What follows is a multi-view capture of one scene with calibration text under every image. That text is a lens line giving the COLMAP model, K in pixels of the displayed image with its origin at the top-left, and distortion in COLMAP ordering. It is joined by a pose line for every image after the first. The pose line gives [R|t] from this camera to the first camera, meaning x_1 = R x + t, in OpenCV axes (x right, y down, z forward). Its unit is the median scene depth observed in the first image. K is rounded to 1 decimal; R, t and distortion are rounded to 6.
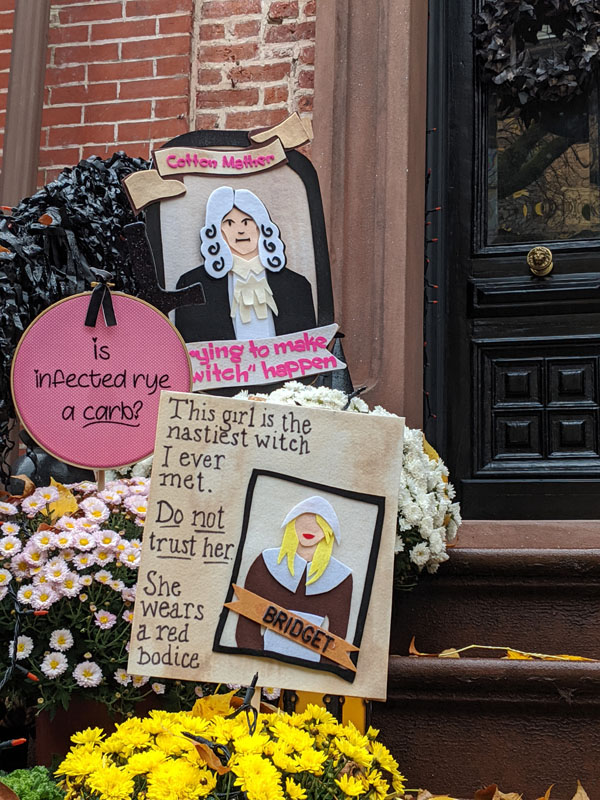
lens RADIAL K [[1382.3, 0, 300.0], [0, 1382.3, 400.0], [0, 0, 1]] dist [0.309992, -1.299075]
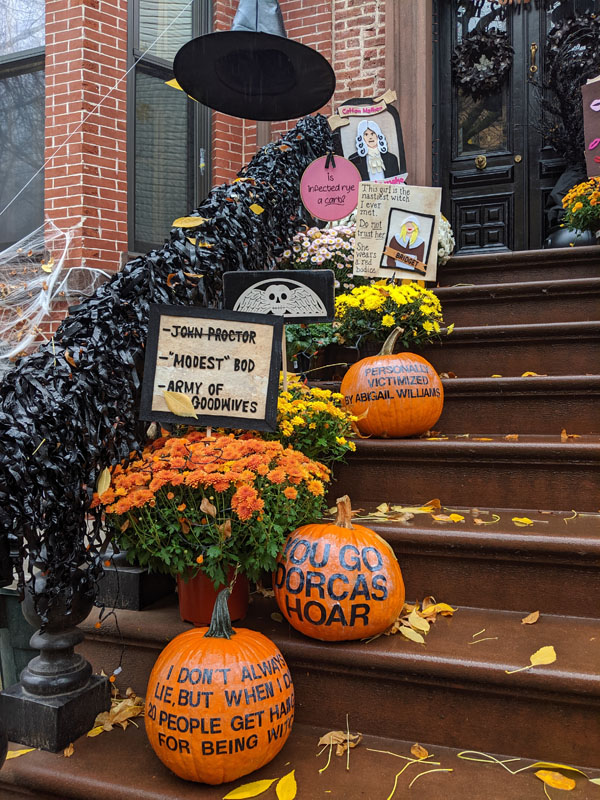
lens RADIAL K [[634.6, 0, 300.0], [0, 634.6, 400.0], [0, 0, 1]] dist [0.087478, -0.143523]
pose [[0.995267, -0.024483, -0.094044, -0.074798], [0.043225, 0.978271, 0.202774, 0.114862], [0.087036, -0.205879, 0.974699, -0.309494]]
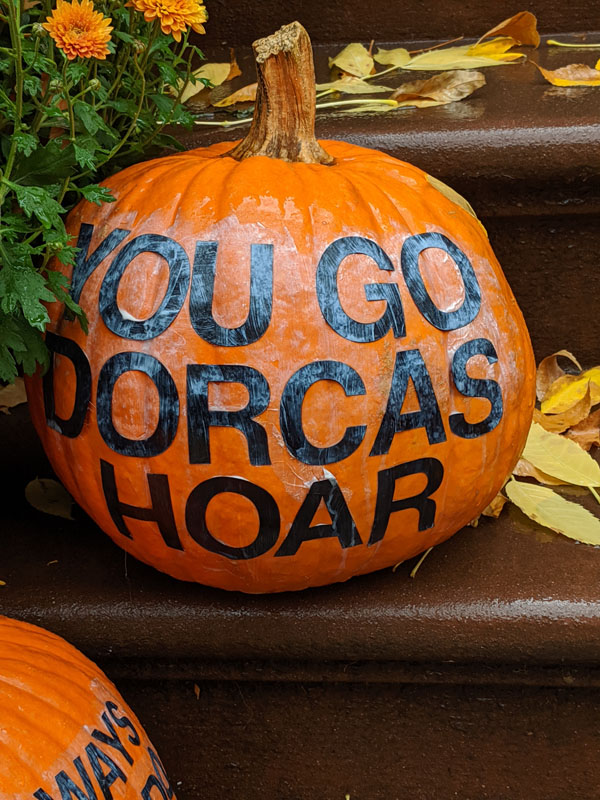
lens RADIAL K [[1382.3, 0, 300.0], [0, 1382.3, 400.0], [0, 0, 1]] dist [0.309992, -1.299075]
pose [[0.988772, -0.114430, 0.096107, -0.130298], [0.037788, 0.813697, 0.580060, 0.217155], [-0.144578, -0.569915, 0.808885, -0.031328]]
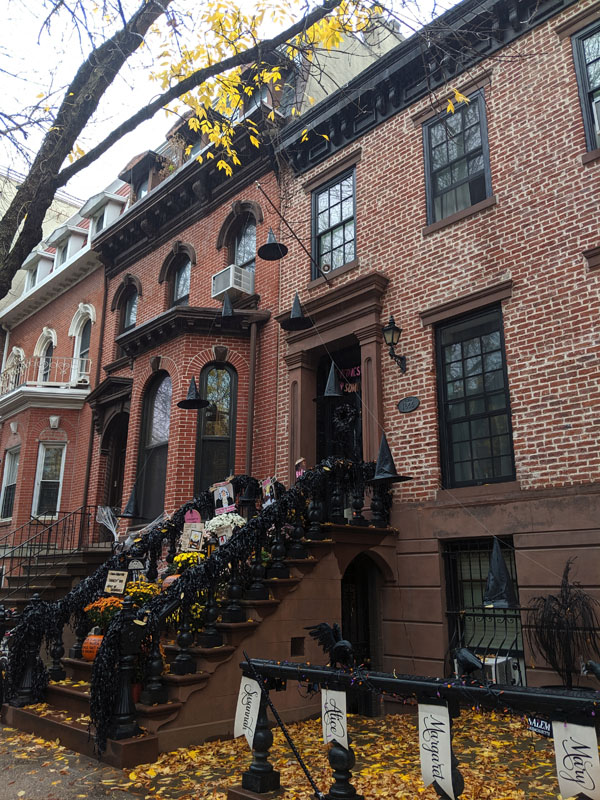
lens RADIAL K [[618.6, 0, 301.6], [0, 618.6, 414.5], [0, 0, 1]] dist [0.092202, -0.150716]
pose [[0.852279, -0.162710, -0.497137, 2.173768], [0.139534, 0.986672, -0.083720, -0.207818], [0.504133, 0.001985, 0.863624, -1.825464]]
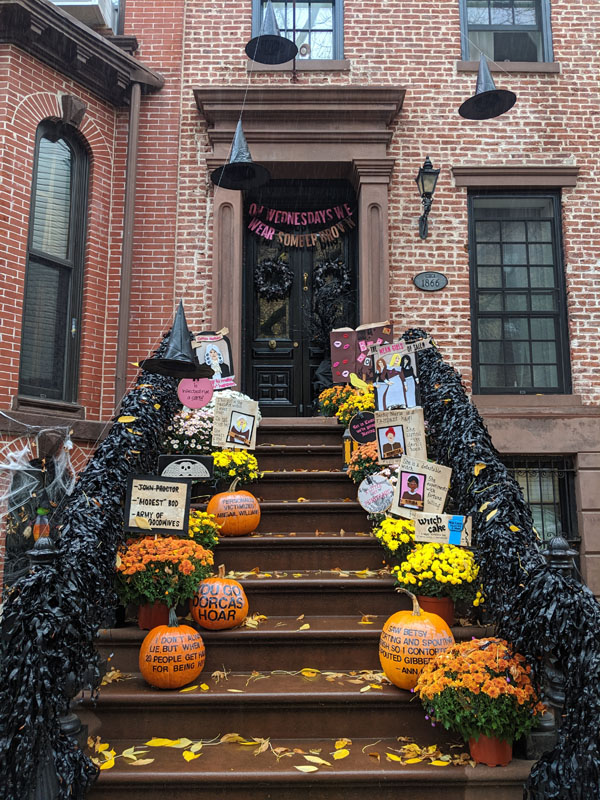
lens RADIAL K [[618.6, 0, 301.6], [0, 618.6, 414.5], [0, 0, 1]] dist [0.092202, -0.150716]
pose [[0.970132, 0.008183, 0.242439, -0.253647], [-0.029380, 0.996037, 0.083945, -0.105648], [-0.240791, -0.088561, 0.966528, -1.029681]]
